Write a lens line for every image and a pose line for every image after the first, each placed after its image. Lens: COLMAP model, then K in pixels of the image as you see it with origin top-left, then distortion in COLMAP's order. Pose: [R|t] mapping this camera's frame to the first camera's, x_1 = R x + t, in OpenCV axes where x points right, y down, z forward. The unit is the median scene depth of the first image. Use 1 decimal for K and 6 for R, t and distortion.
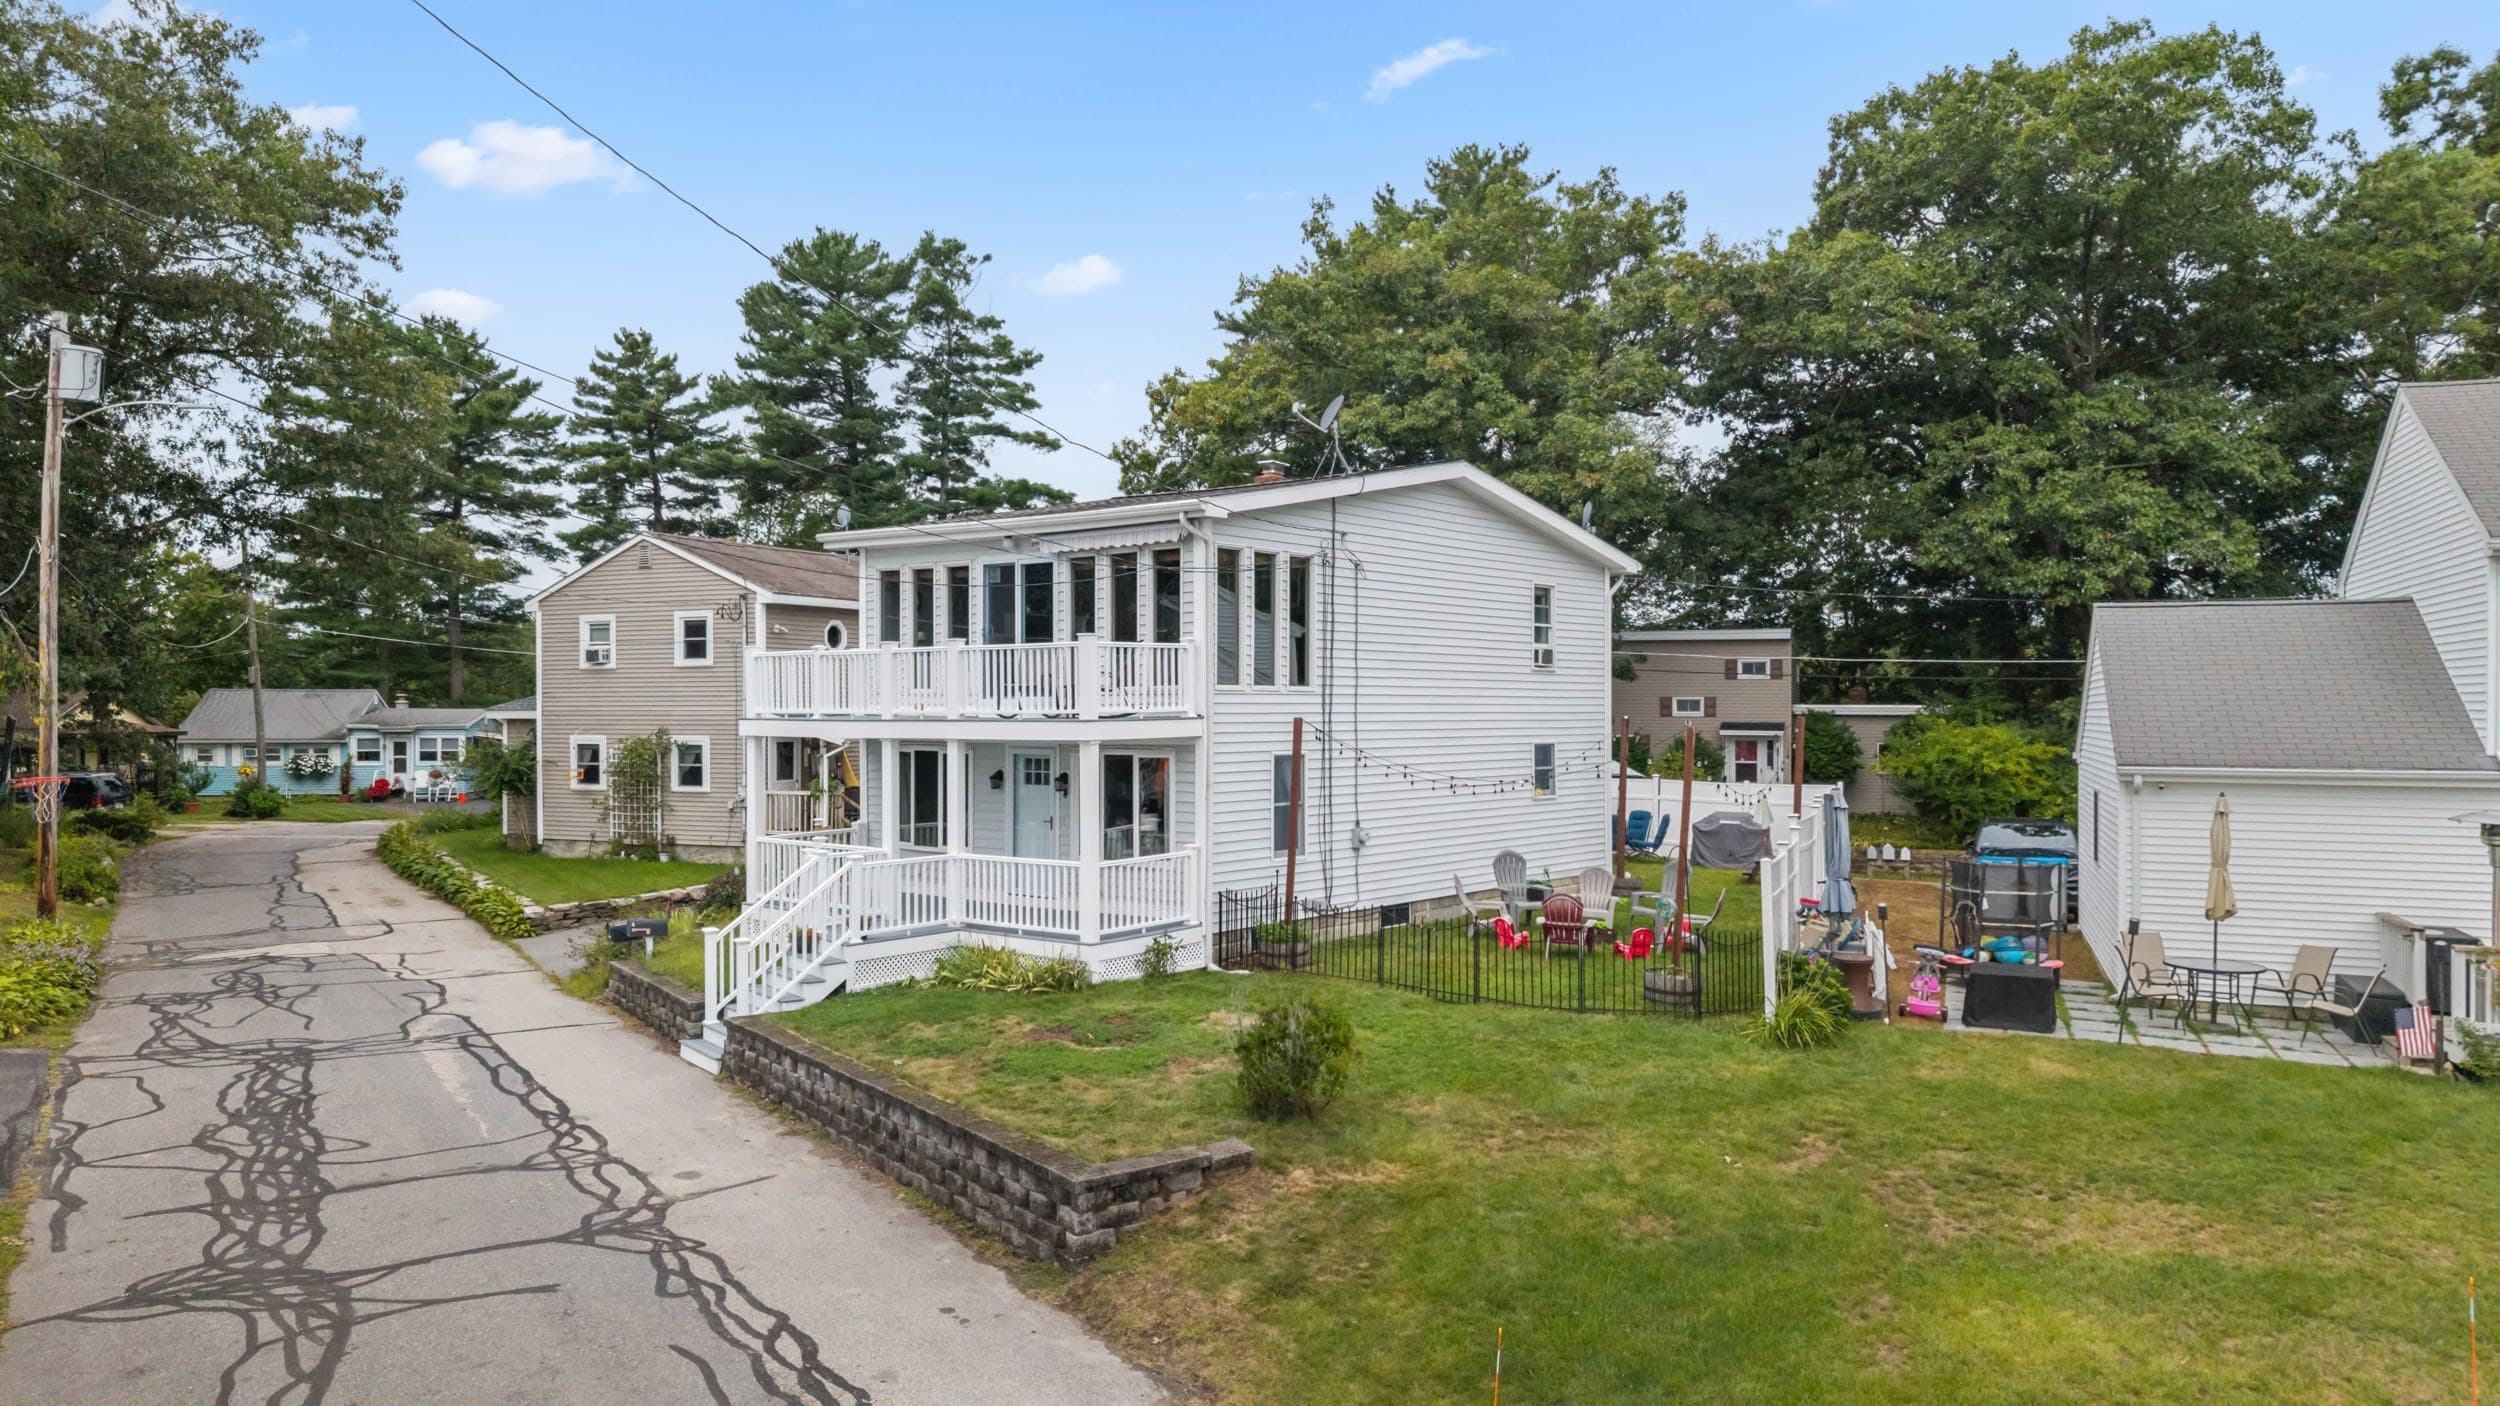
lens RADIAL K [[1666.6, 0, 1206.6], [0, 1666.6, 712.1], [0, 0, 1]] dist [0.072346, -0.075290]
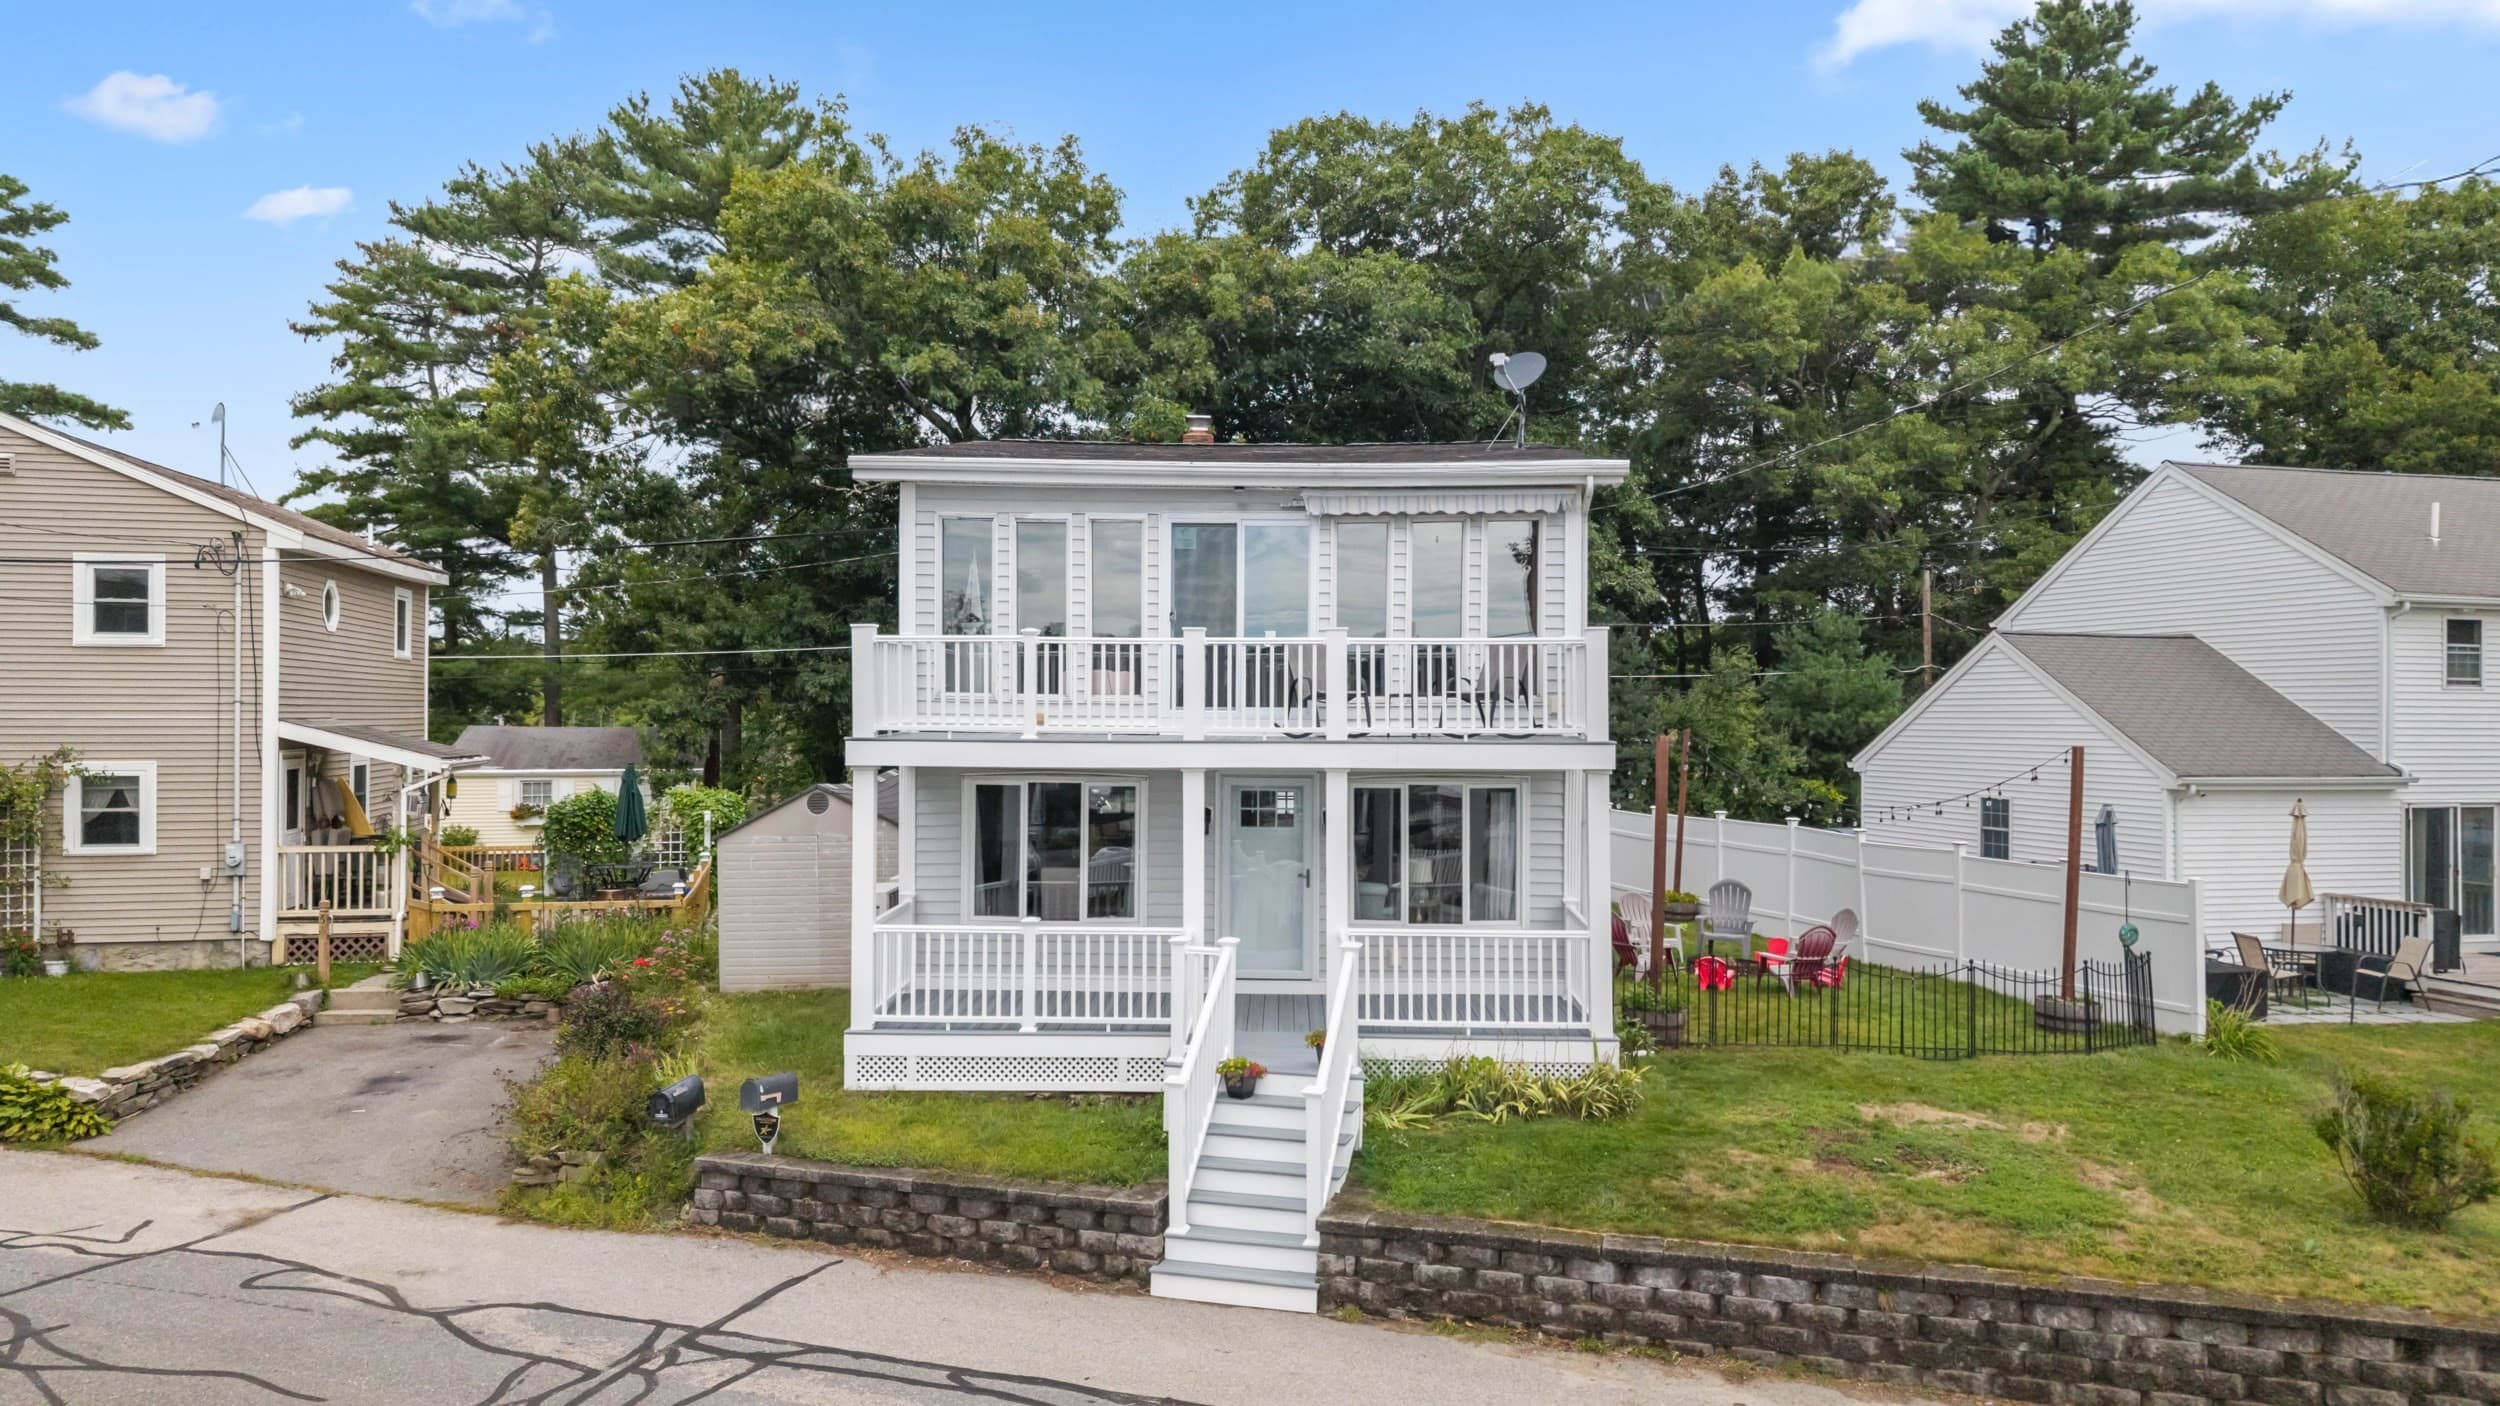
lens RADIAL K [[1719.2, 0, 1250.0], [0, 1719.2, 703.0], [0, 0, 1]] dist [0.007700, 0.003674]
pose [[0.789360, 0.006706, 0.613894, -0.365211], [-0.003506, 0.999973, -0.006416, -0.004135], [-0.613920, 0.002913, 0.789363, 0.260184]]
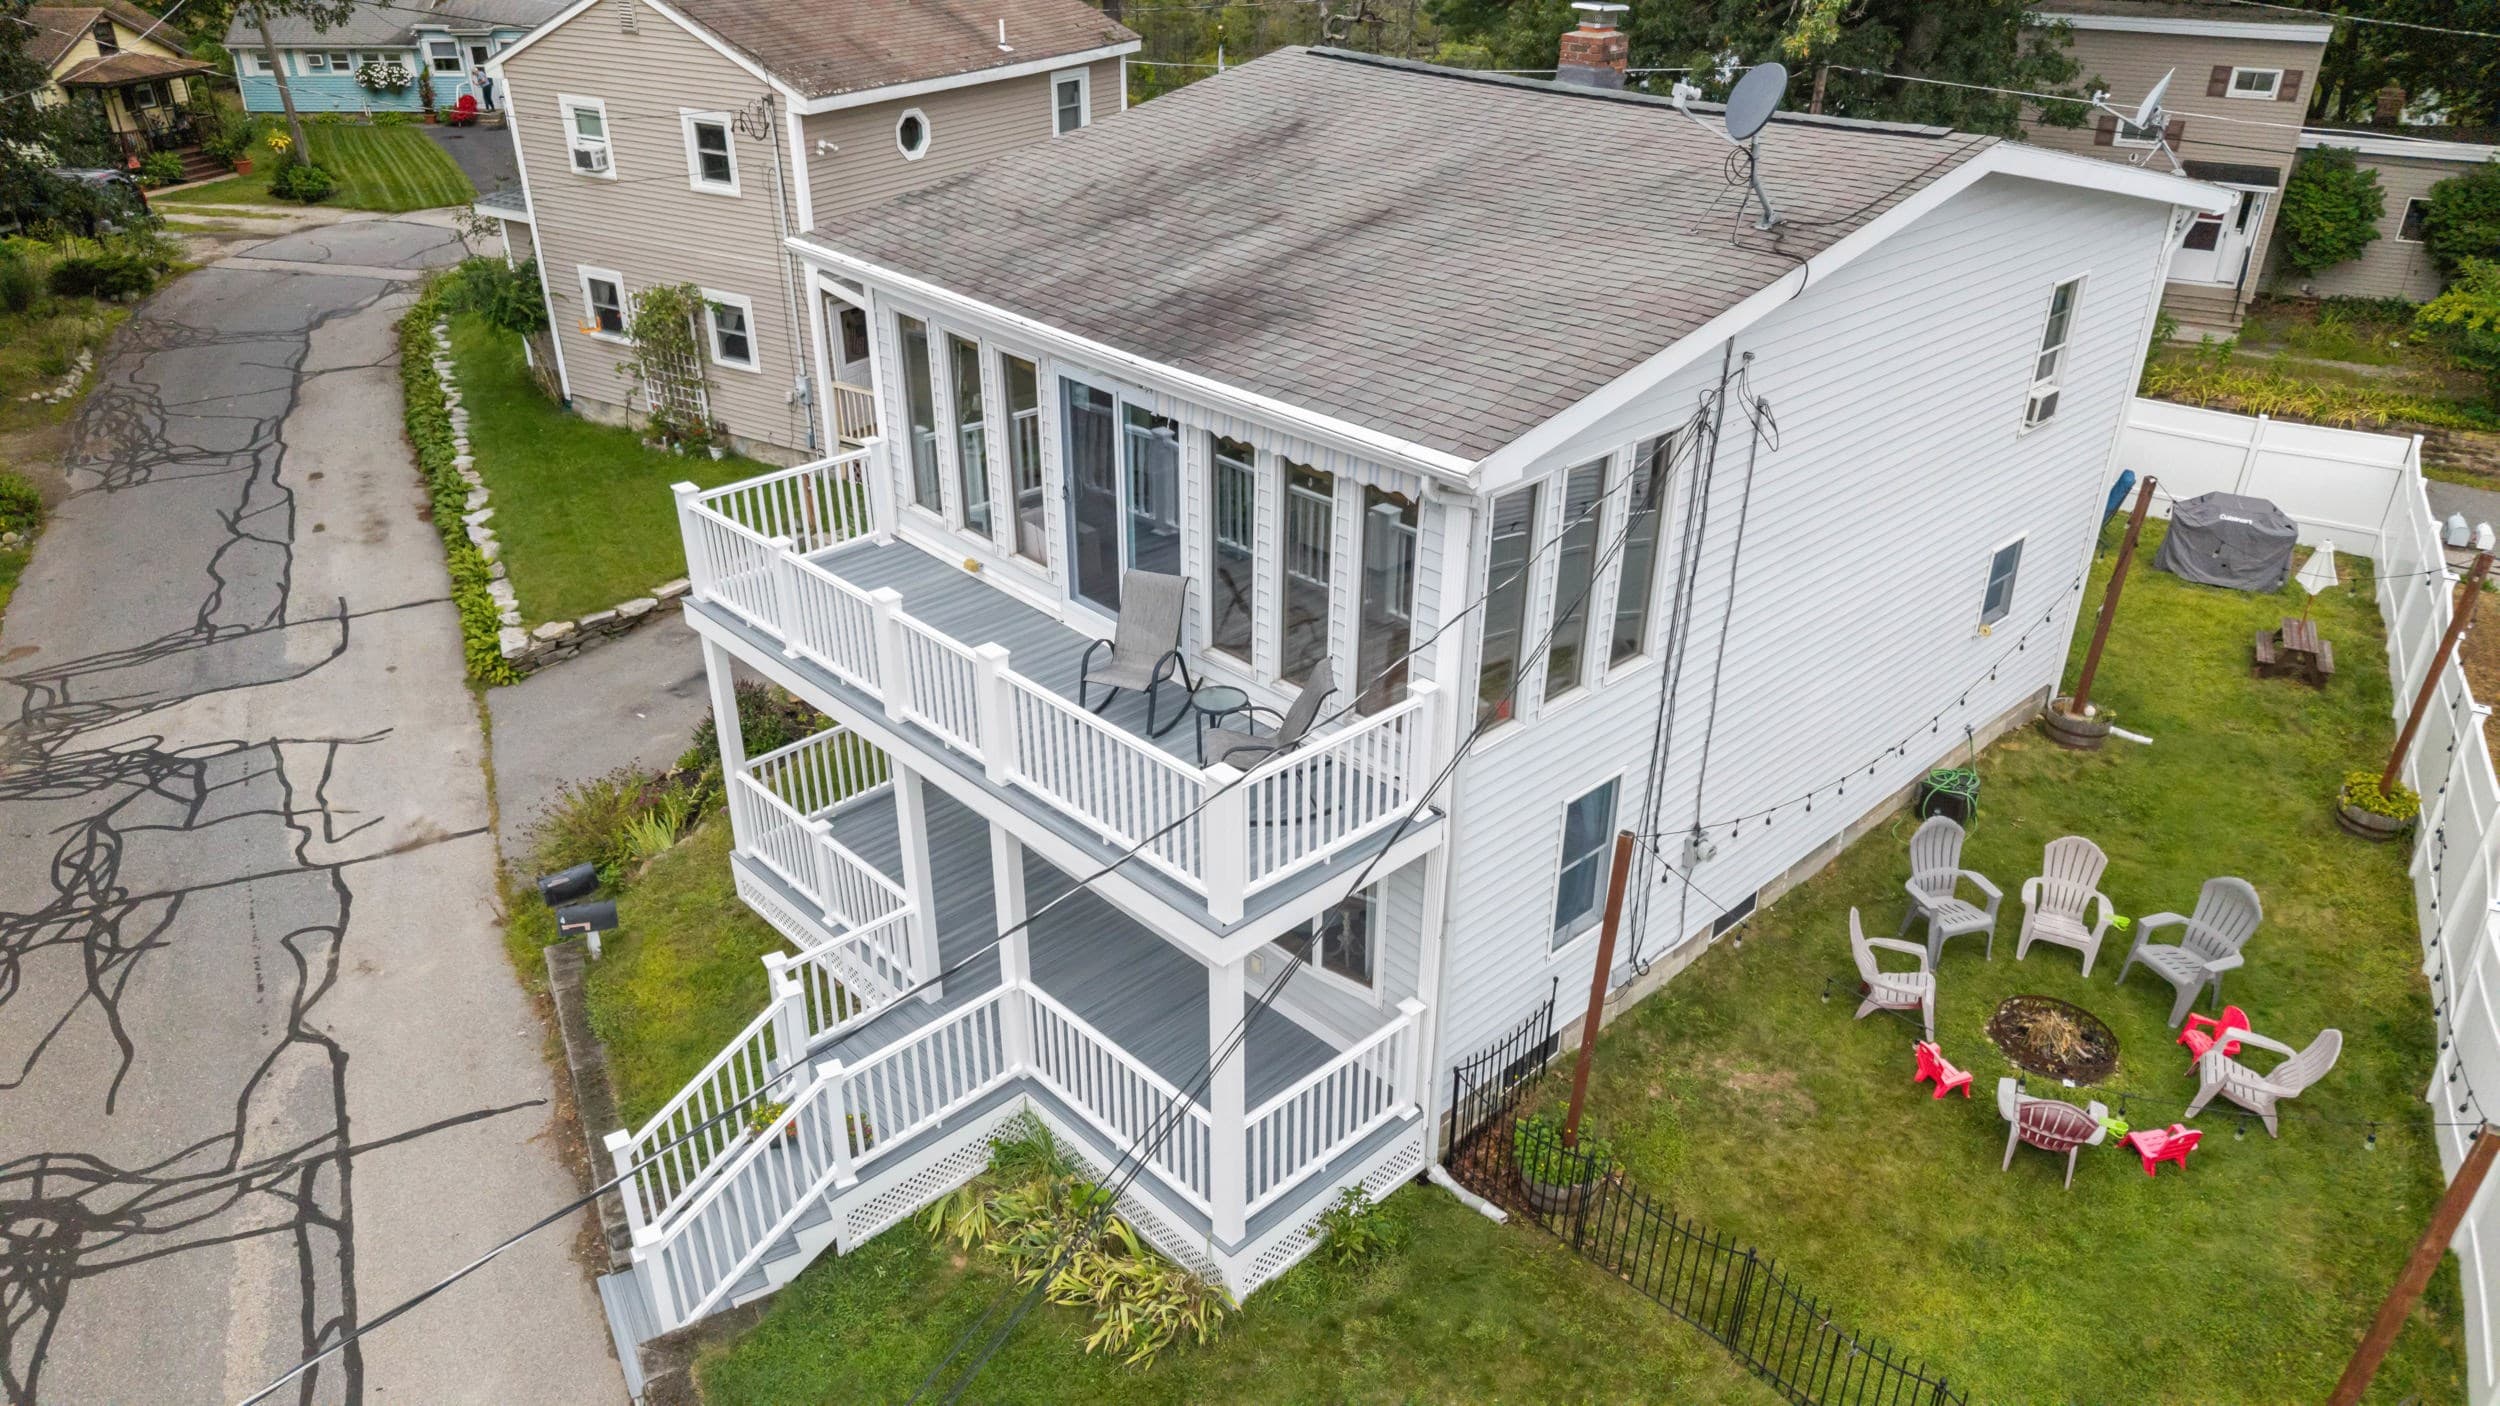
lens RADIAL K [[1666.6, 0, 1206.6], [0, 1666.6, 712.1], [0, 0, 1]] dist [0.072346, -0.075290]
pose [[0.992592, 0.055983, -0.107826, -0.013289], [0.000008, 0.887478, 0.460850, -0.159690], [0.121493, -0.457437, 0.880904, 0.302424]]
